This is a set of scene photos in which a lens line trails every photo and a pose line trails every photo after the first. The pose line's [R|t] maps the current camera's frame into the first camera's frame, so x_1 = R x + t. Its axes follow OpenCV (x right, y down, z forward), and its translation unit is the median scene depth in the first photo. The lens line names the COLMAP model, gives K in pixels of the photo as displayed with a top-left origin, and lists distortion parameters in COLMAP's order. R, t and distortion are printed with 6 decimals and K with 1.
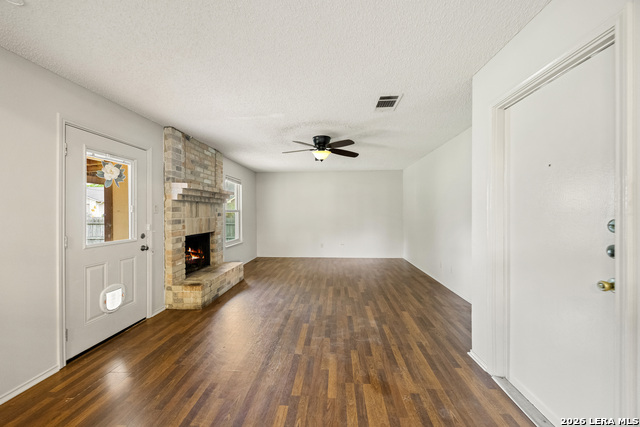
lens RADIAL K [[248.8, 0, 320.1], [0, 248.8, 212.4], [0, 0, 1]] dist [-0.001552, 0.000468]
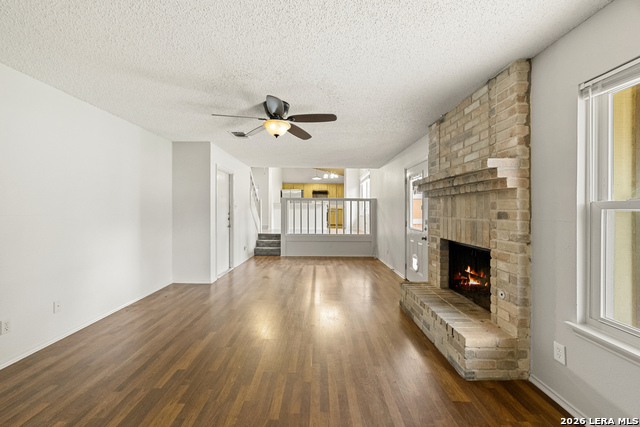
lens RADIAL K [[248.8, 0, 318.9], [0, 248.8, 211.4], [0, 0, 1]] dist [-0.001552, 0.000468]
pose [[-0.998342, 0.001737, -0.057542, -0.069697], [0.001309, 0.999971, 0.007480, -0.002447], [0.057554, 0.007392, -0.998315, 1.650620]]
